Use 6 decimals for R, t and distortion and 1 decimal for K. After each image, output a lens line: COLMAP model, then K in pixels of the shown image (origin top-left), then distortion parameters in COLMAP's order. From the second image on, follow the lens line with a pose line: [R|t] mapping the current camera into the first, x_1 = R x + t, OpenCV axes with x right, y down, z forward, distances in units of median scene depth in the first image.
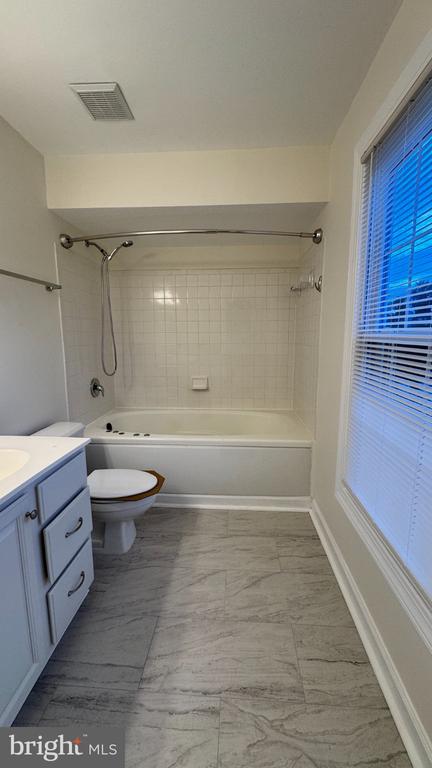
lens RADIAL K [[306.4, 0, 214.9], [0, 306.4, 382.7], [0, 0, 1]] dist [-0.003052, -0.000139]
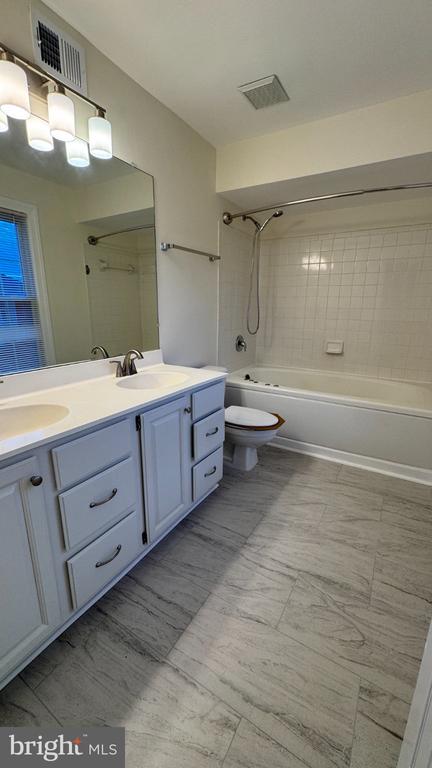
lens RADIAL K [[306.4, 0, 216.0], [0, 306.4, 381.8], [0, 0, 1]] dist [-0.003052, -0.000139]
pose [[0.888845, 0.124340, -0.441016, 0.104209], [-0.082537, 0.990181, 0.112821, 0.053617], [0.450714, -0.063880, 0.890380, -0.165239]]
